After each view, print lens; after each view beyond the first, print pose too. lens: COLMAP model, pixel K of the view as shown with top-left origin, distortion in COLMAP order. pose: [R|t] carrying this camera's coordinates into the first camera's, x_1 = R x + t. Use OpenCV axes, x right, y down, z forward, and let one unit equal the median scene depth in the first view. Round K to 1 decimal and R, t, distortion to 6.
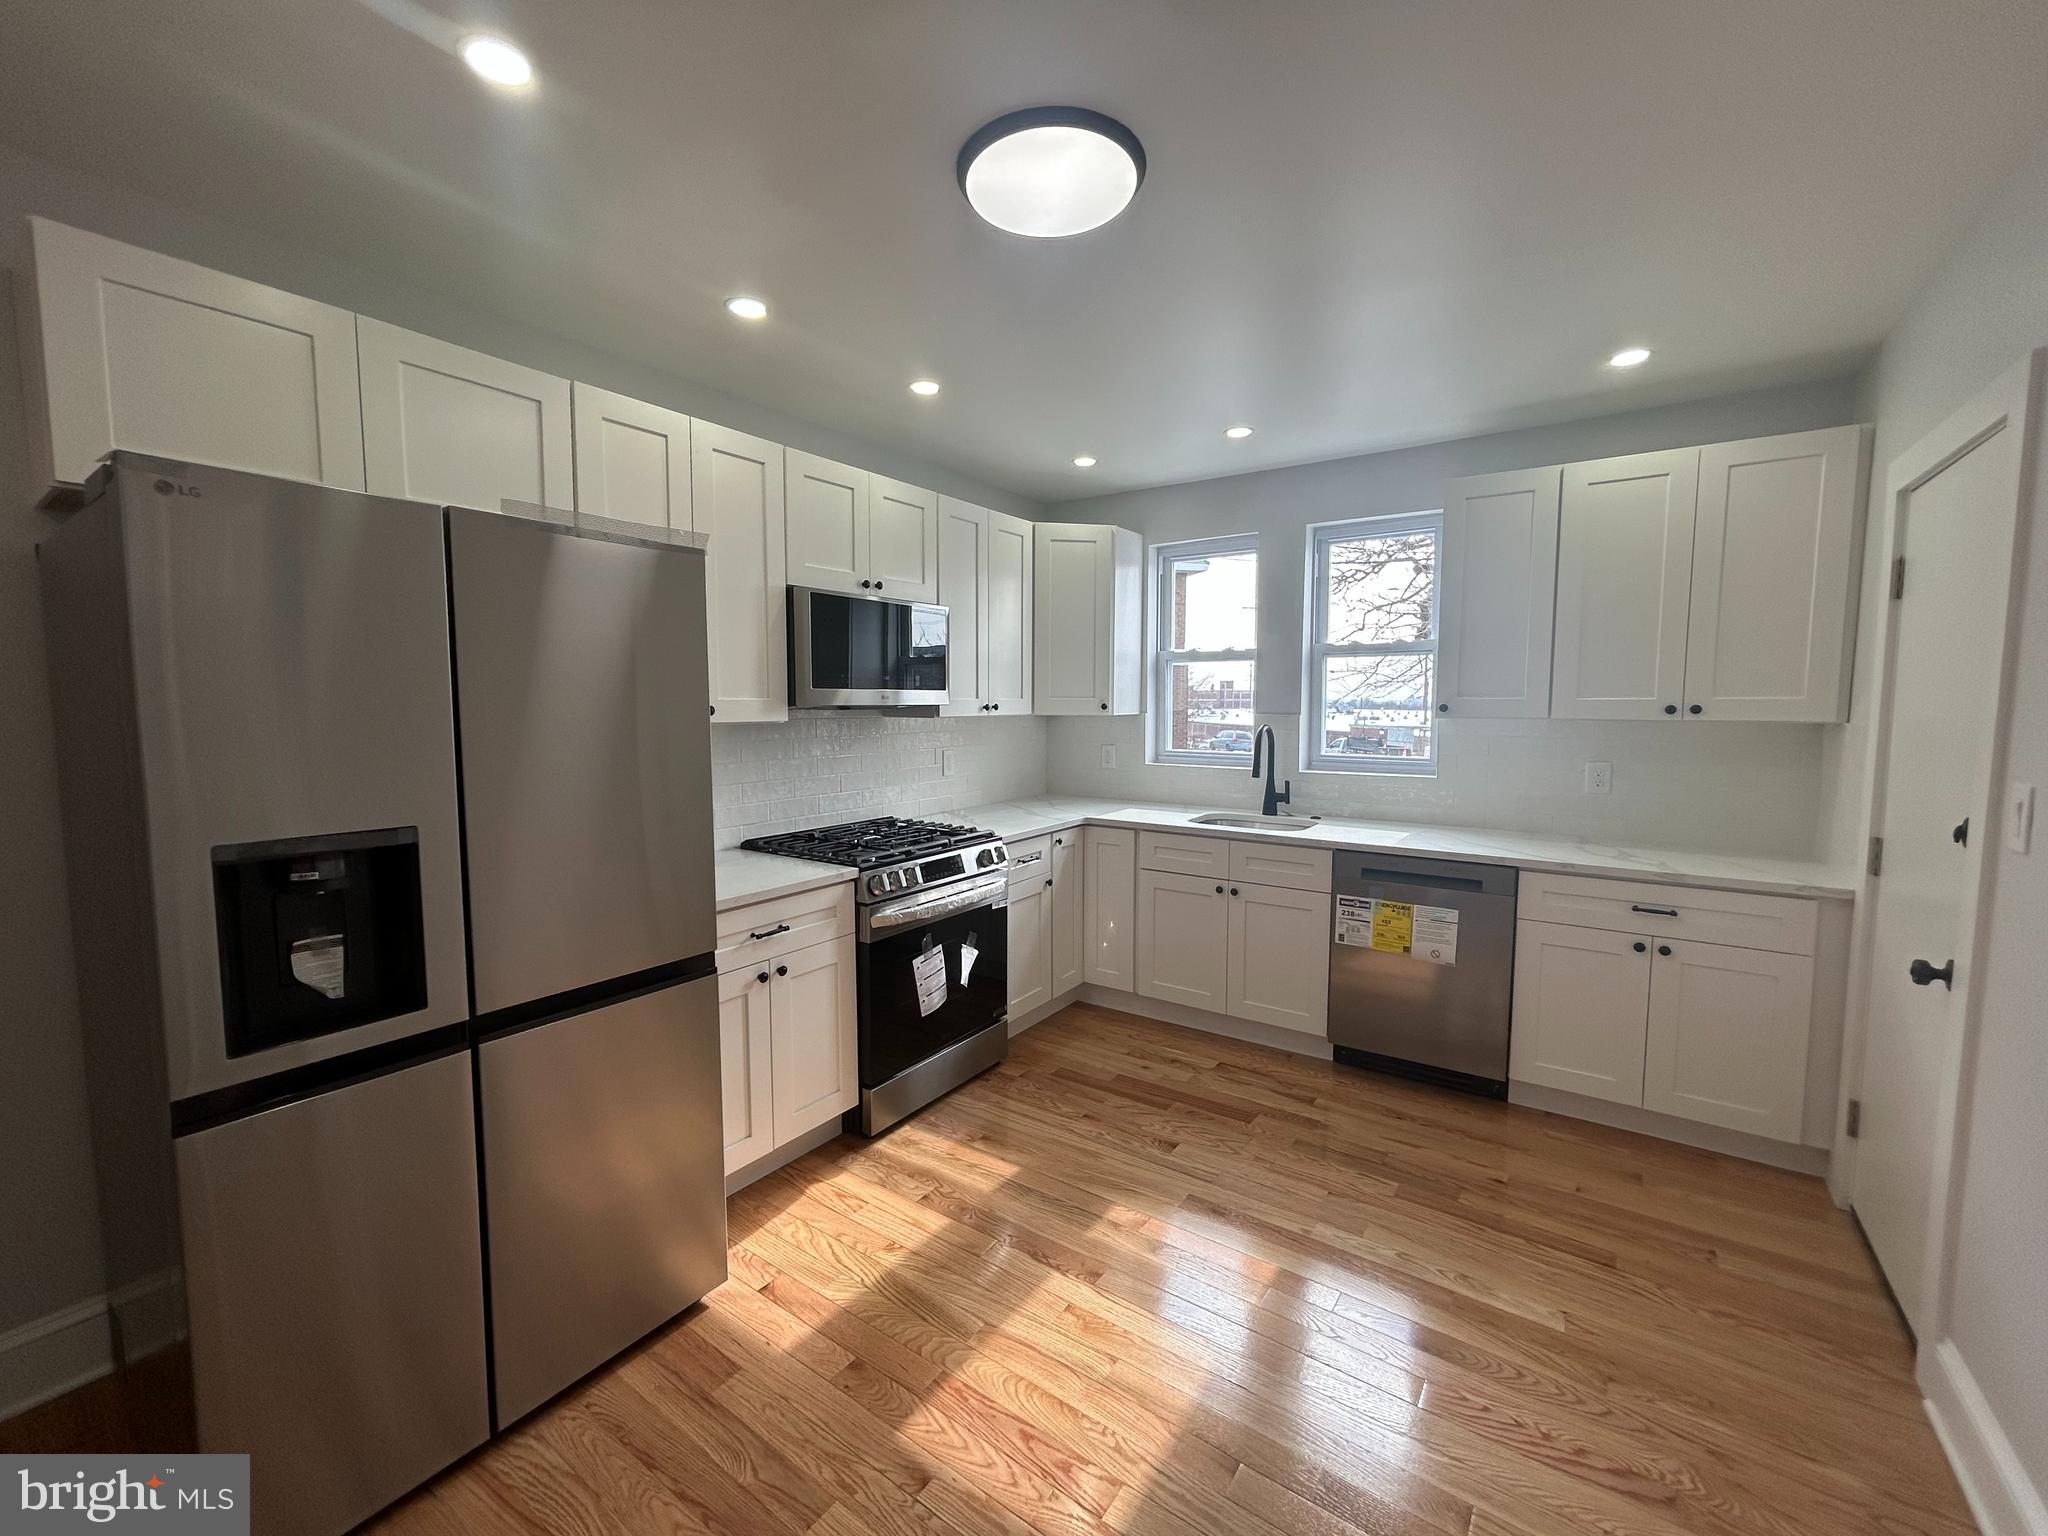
lens RADIAL K [[823.1, 0, 1024.9], [0, 823.1, 762.2], [0, 0, 1]] dist [-0.001037, 0.000044]
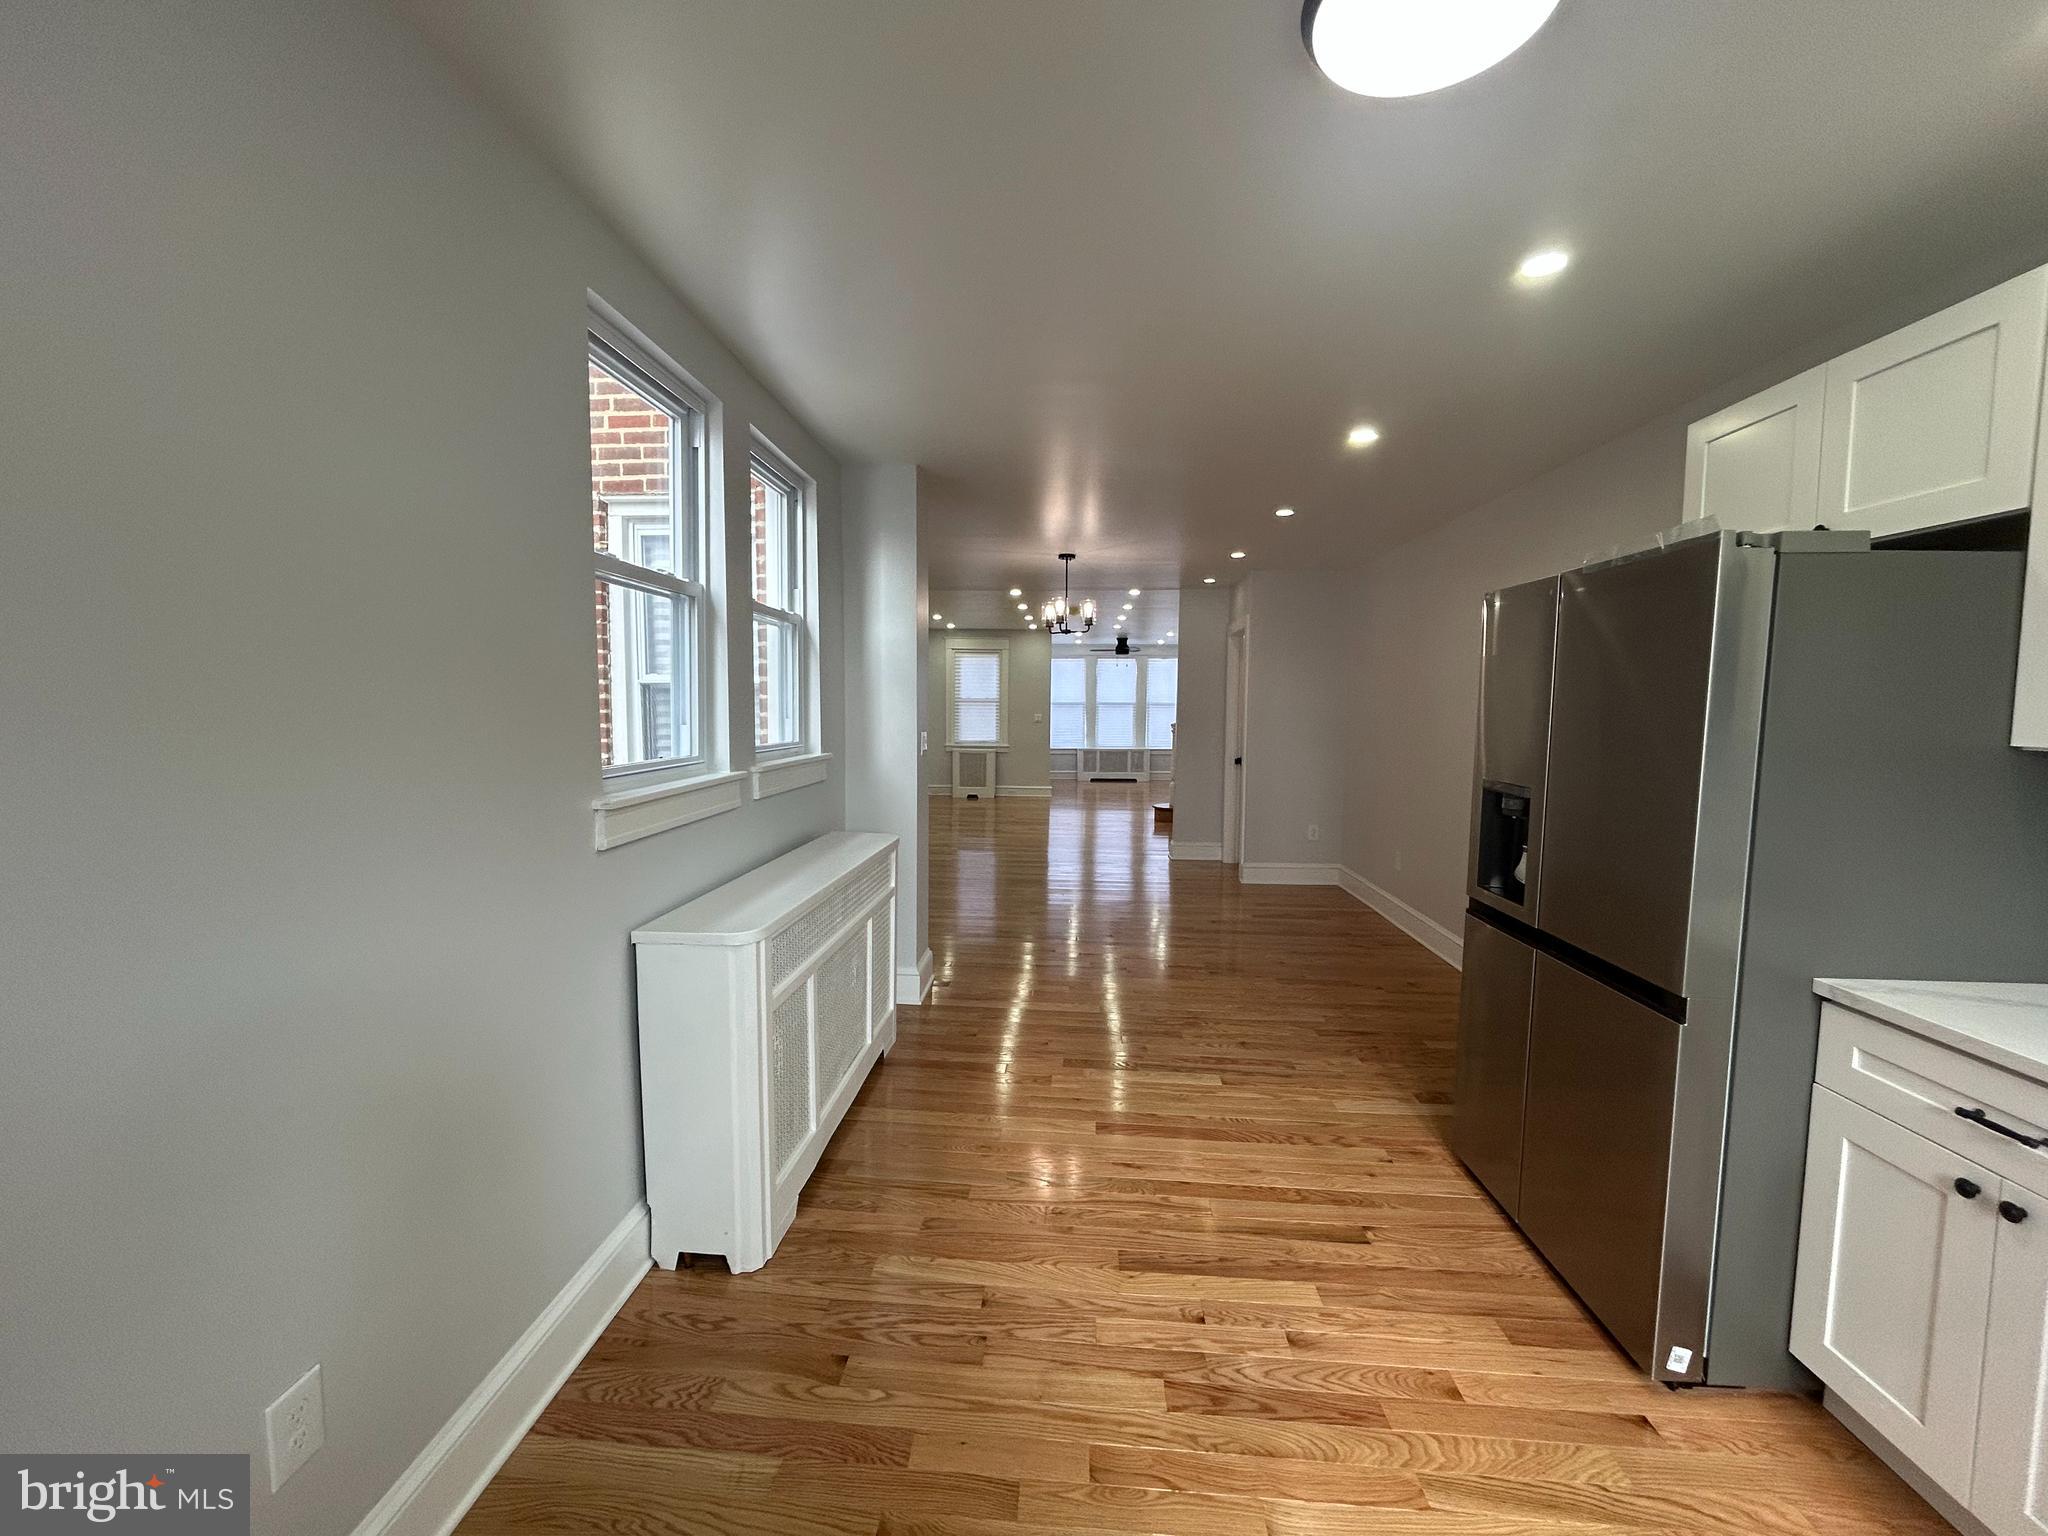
lens RADIAL K [[823.1, 0, 1025.3], [0, 823.1, 761.2], [0, 0, 1]] dist [-0.001037, 0.000044]
pose [[-0.847059, 0.029758, -0.530666, 0.445894], [-0.049189, 0.989757, 0.134020, -0.066699], [0.529218, 0.139625, -0.836919, 0.900947]]
